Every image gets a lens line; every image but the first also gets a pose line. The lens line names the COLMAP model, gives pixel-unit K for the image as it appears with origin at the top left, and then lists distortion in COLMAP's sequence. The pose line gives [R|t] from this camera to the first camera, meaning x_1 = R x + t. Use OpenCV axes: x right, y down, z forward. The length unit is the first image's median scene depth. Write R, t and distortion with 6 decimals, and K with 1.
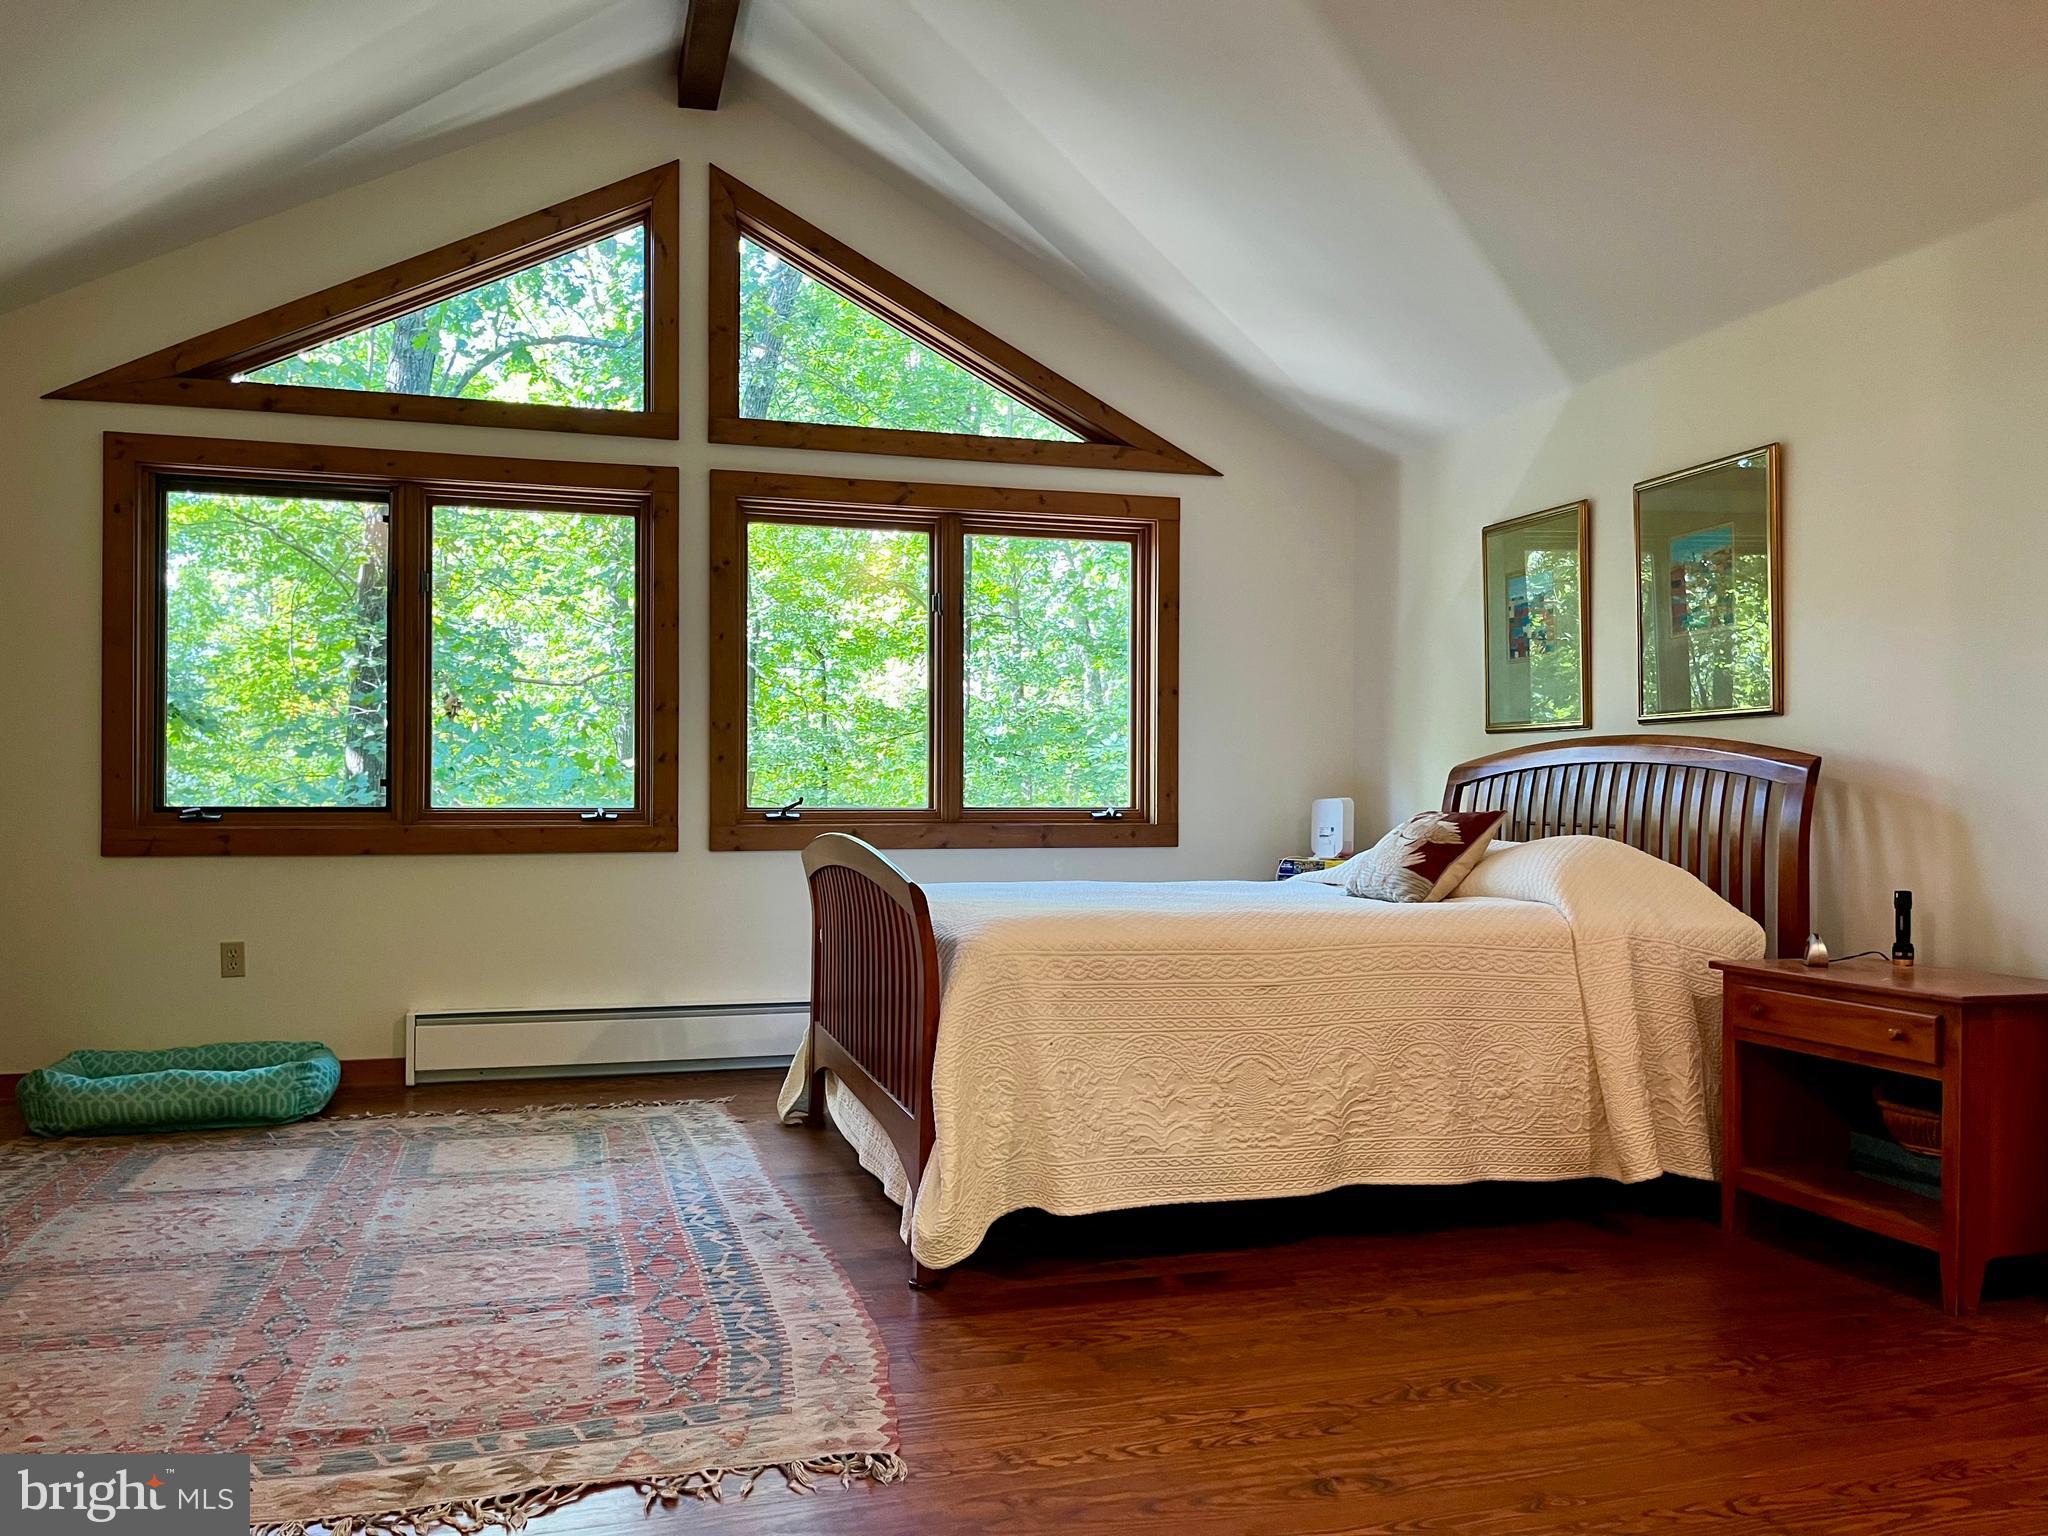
lens RADIAL K [[1530.3, 0, 1016.0], [0, 1530.3, 772.8], [0, 0, 1]] dist [0.032719, -0.028589]
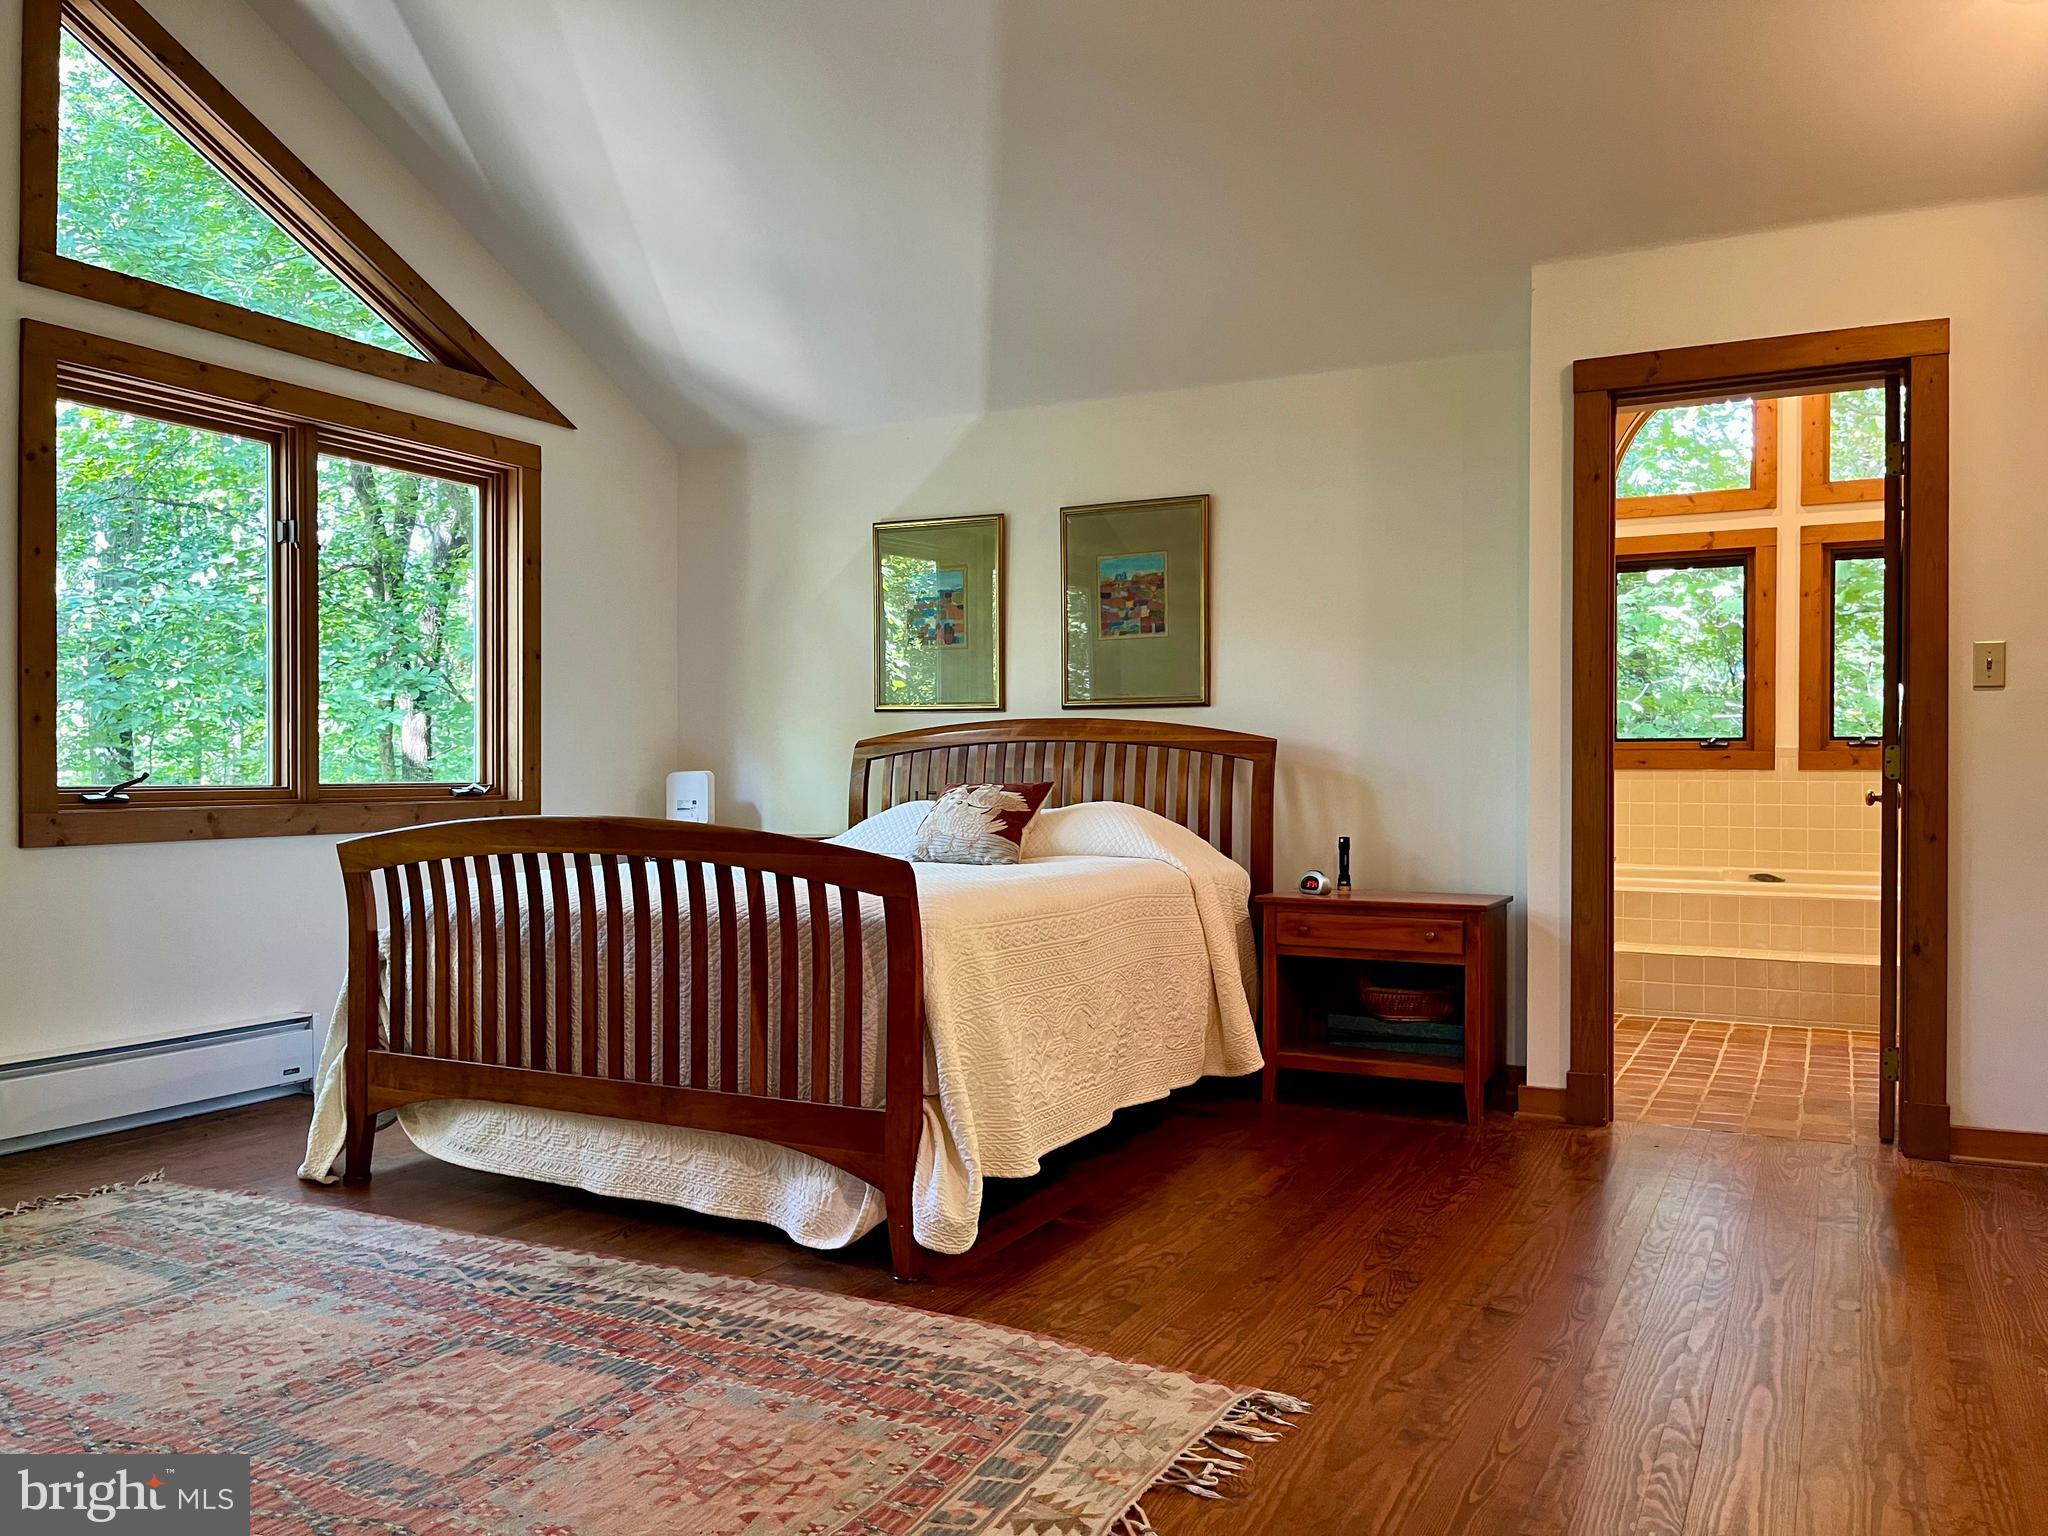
lens RADIAL K [[1530.3, 0, 1018.1], [0, 1530.3, 783.4], [0, 0, 1]] dist [0.032719, -0.028589]
pose [[0.685664, 0.004132, 0.727907, -0.618848], [-0.009128, 0.999954, 0.002922, 0.027383], [-0.727861, -0.008648, 0.685670, 0.284084]]
